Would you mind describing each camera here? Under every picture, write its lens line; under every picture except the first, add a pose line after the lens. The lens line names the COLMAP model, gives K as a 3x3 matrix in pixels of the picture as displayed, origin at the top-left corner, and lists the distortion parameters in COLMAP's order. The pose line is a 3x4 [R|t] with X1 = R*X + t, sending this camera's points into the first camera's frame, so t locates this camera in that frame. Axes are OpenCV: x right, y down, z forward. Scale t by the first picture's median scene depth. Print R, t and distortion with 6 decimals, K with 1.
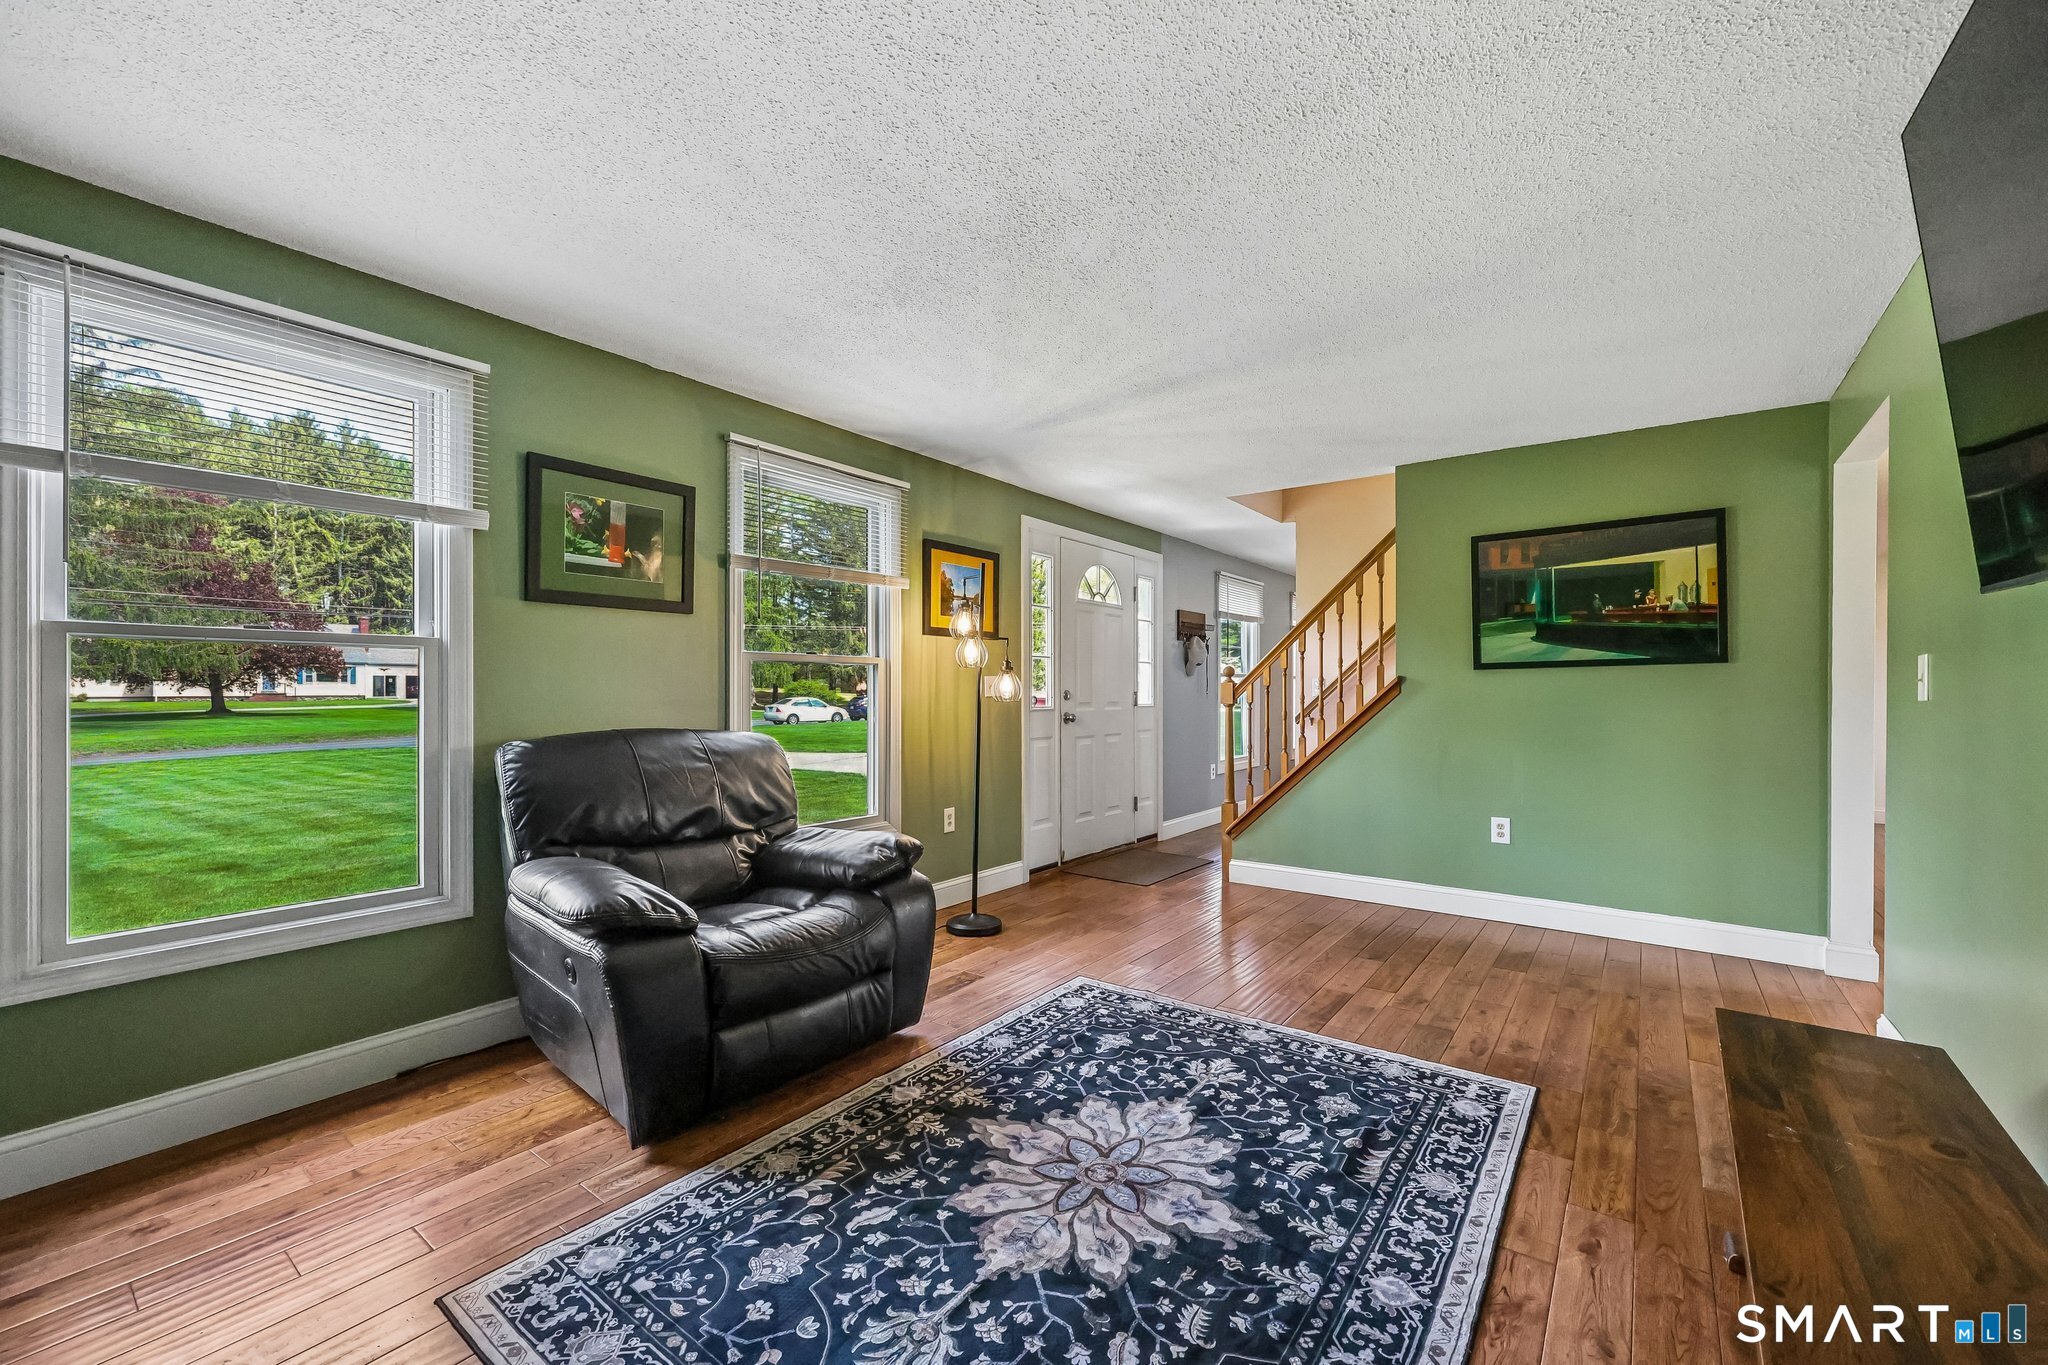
lens RADIAL K [[825.1, 0, 1021.3], [0, 825.1, 695.1], [0, 0, 1]] dist [-0.000635, 0.000793]
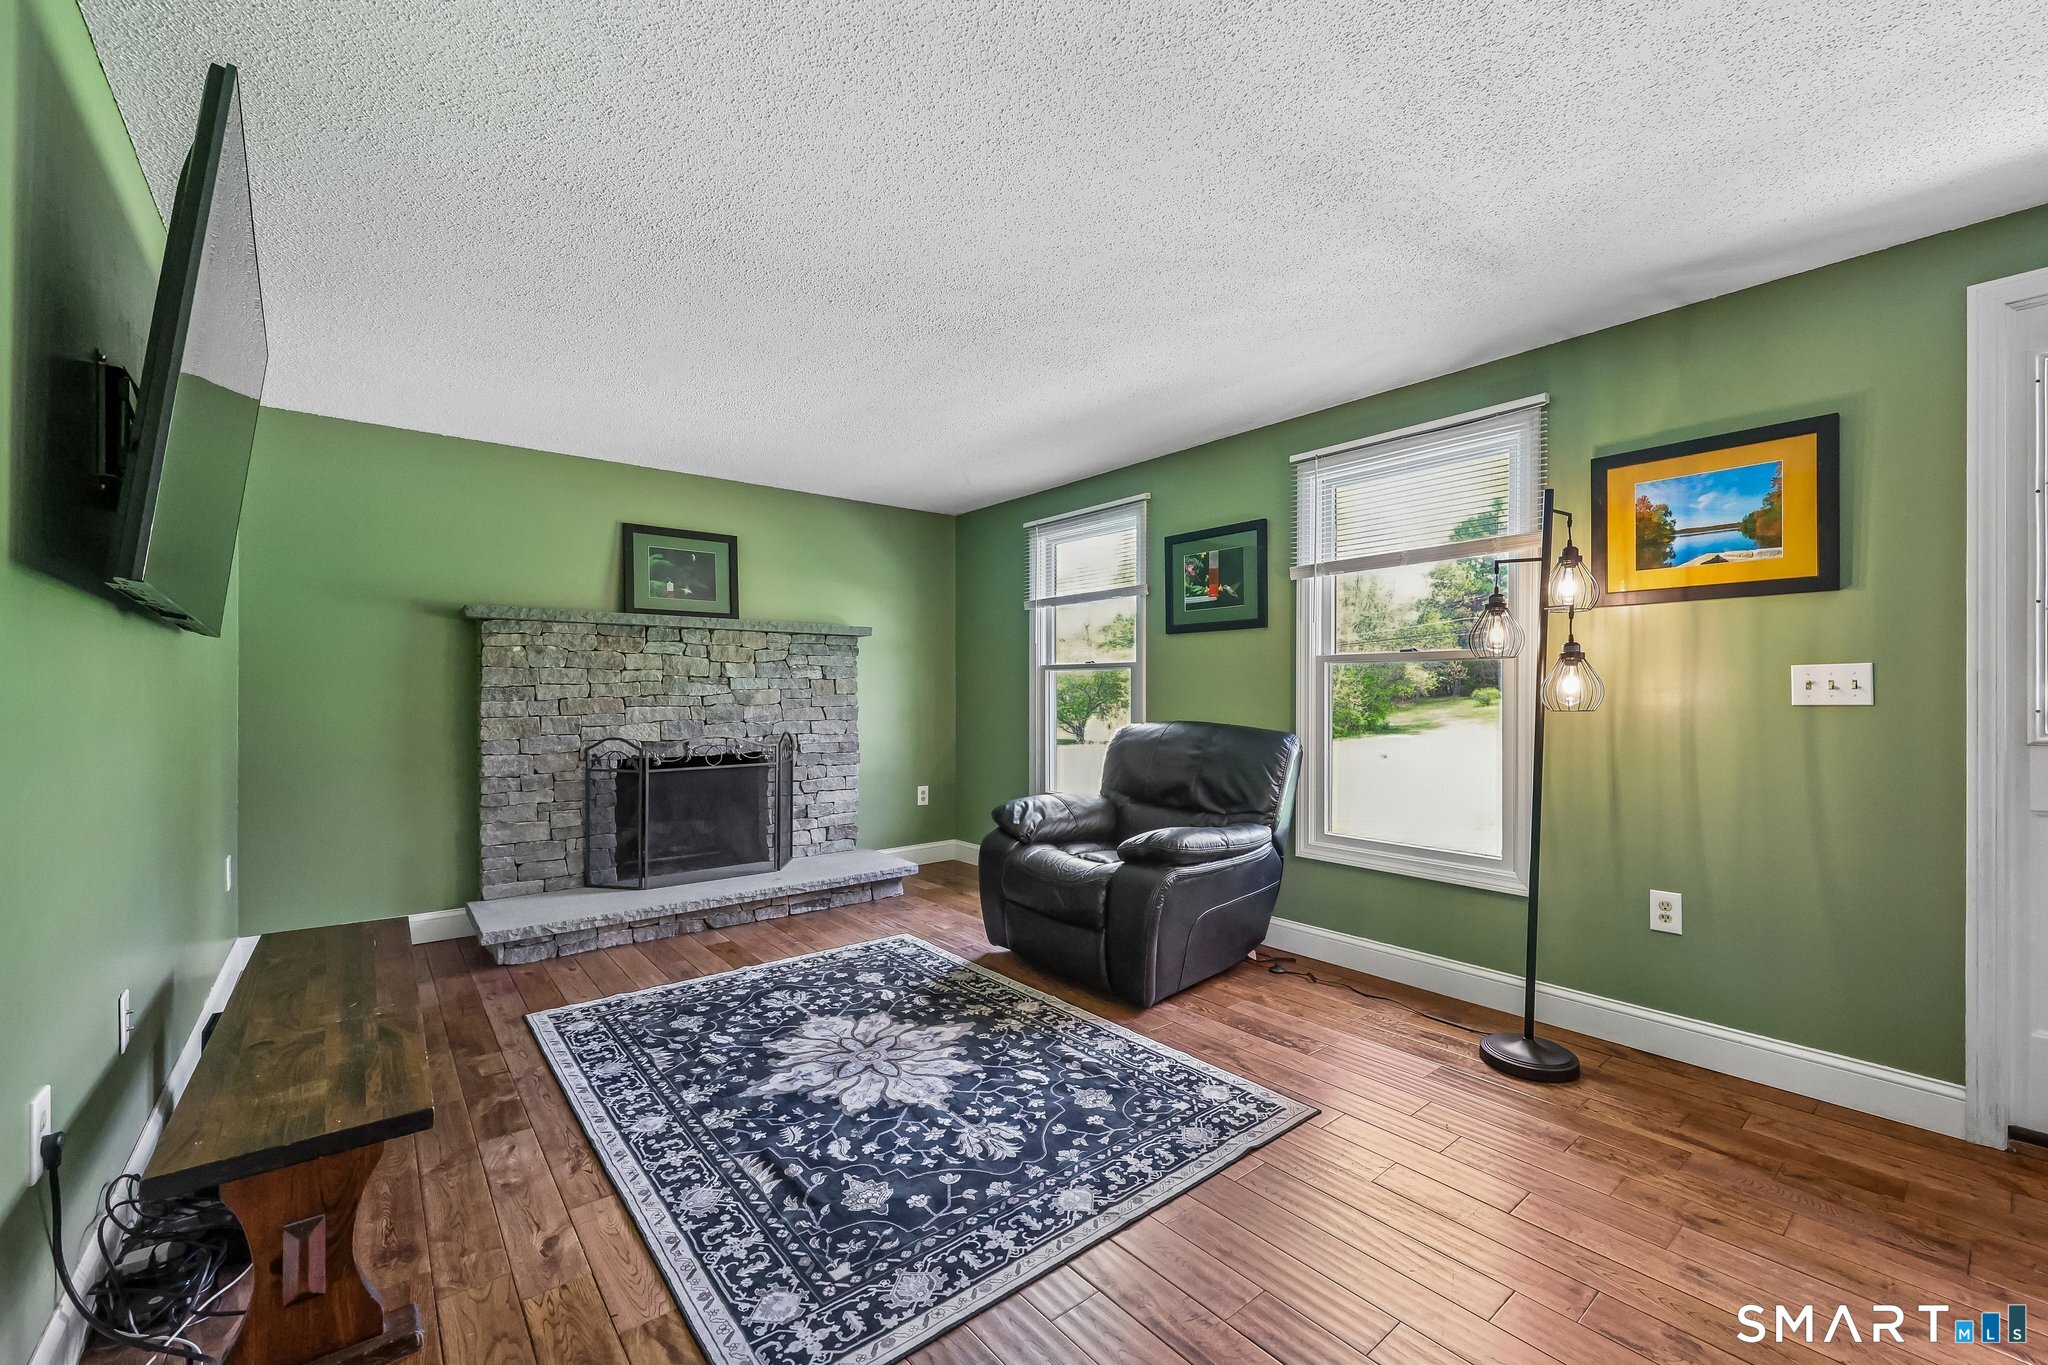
lens RADIAL K [[825.1, 0, 1040.0], [0, 825.1, 693.7], [0, 0, 1]] dist [-0.000635, 0.000793]
pose [[-0.223563, 0.001757, -0.974688, 1.093342], [-0.004581, 0.999985, 0.002853, -0.008525], [0.974679, 0.005103, -0.223551, 1.284851]]
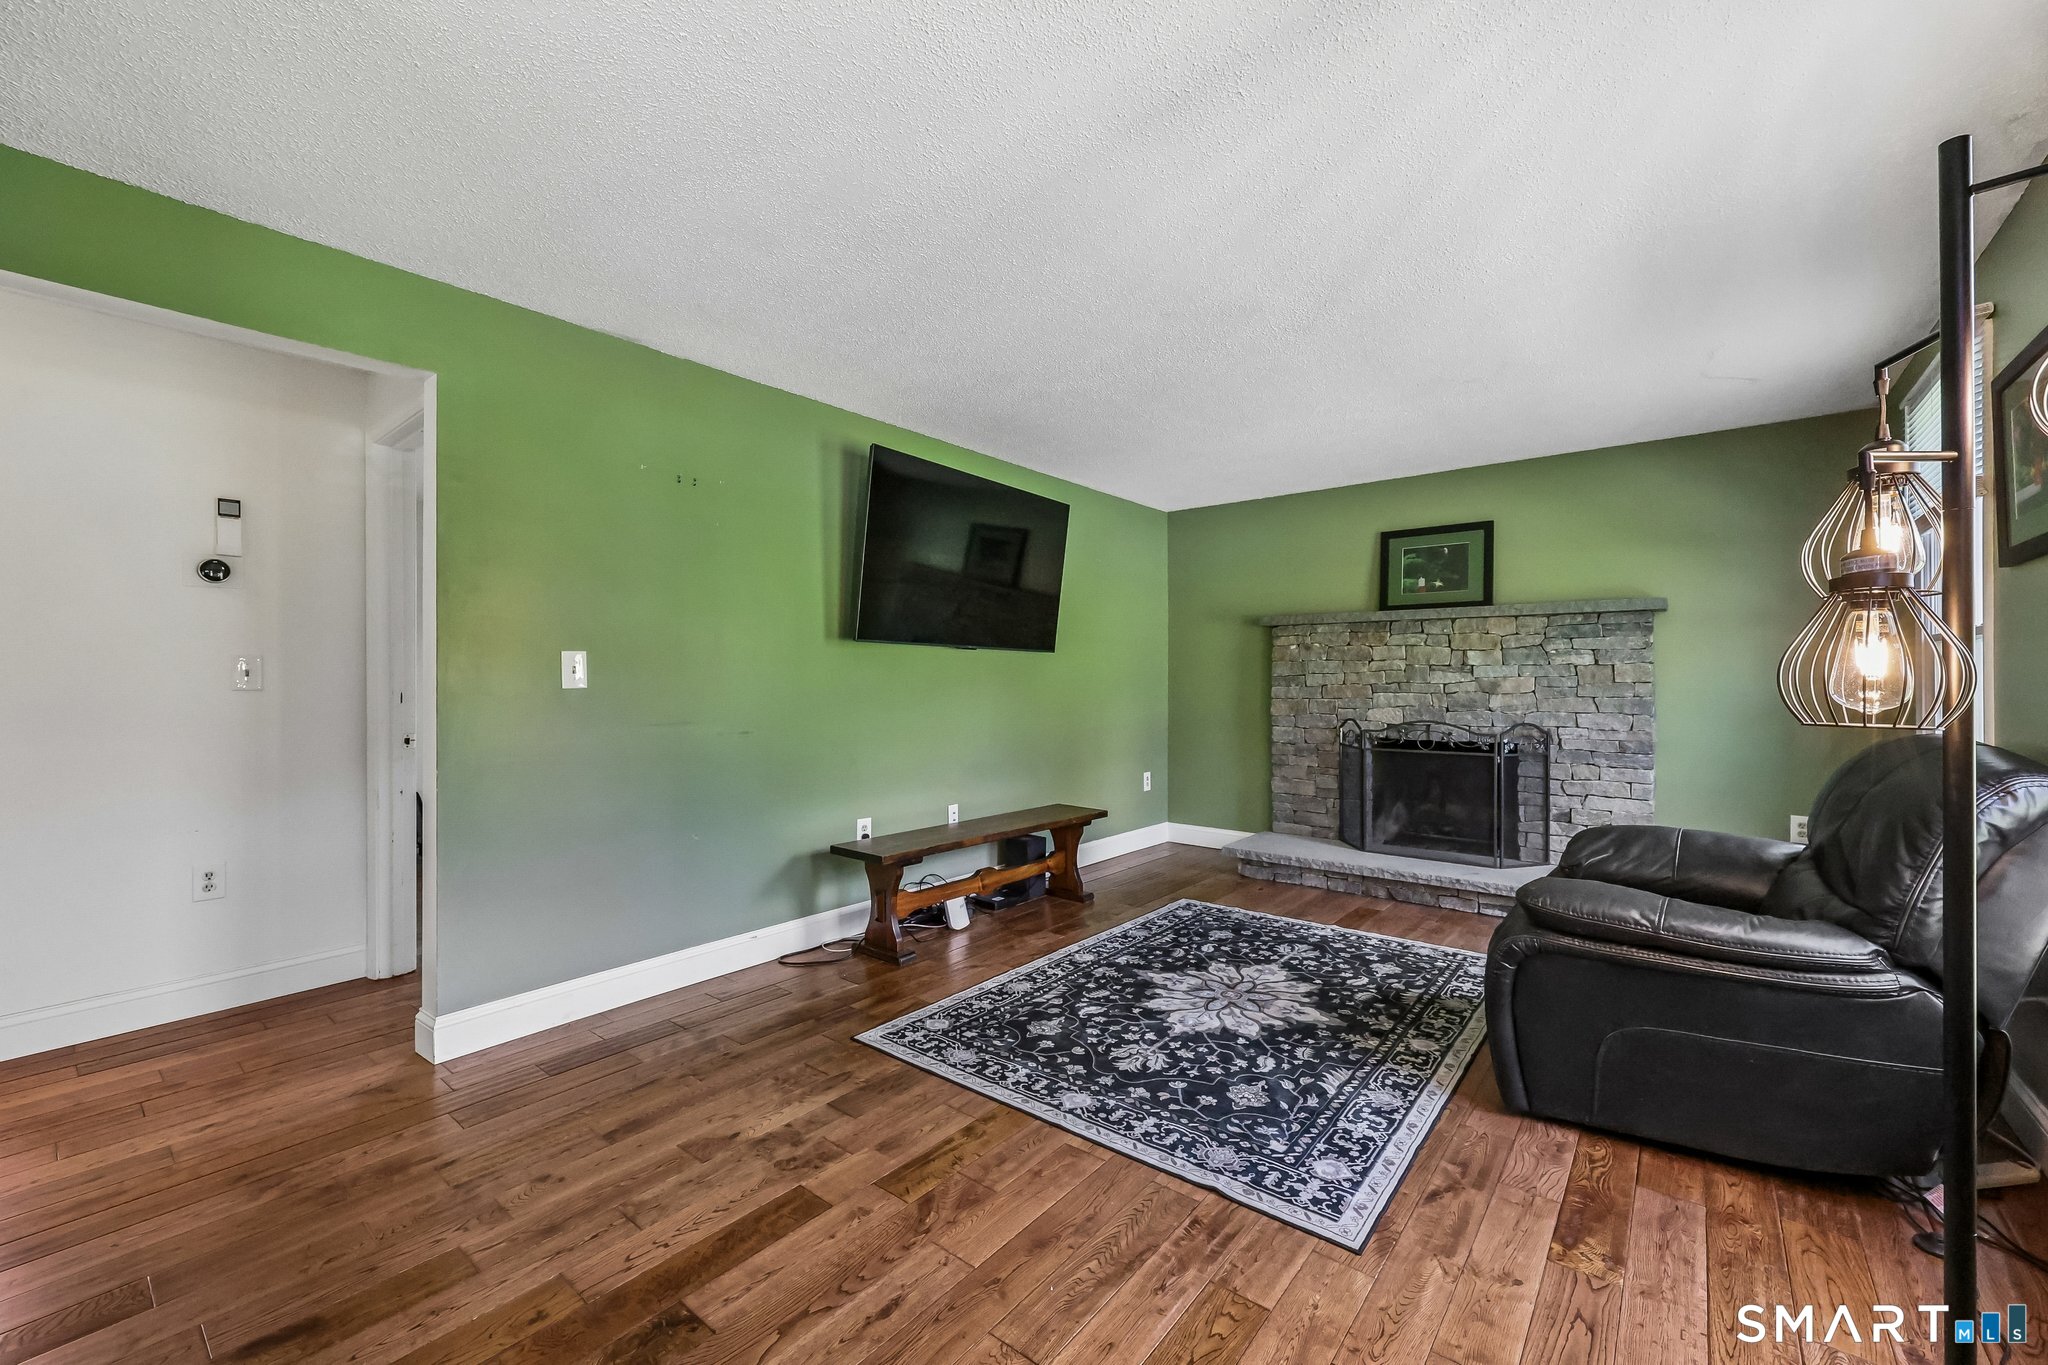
lens RADIAL K [[825.1, 0, 1035.9], [0, 825.1, 668.9], [0, 0, 1]] dist [-0.000635, 0.000793]
pose [[-0.999837, -0.001453, 0.018011, 0.355999], [-0.001614, 0.999958, -0.008975, -0.010273], [-0.017997, -0.009003, -0.999798, 2.089686]]
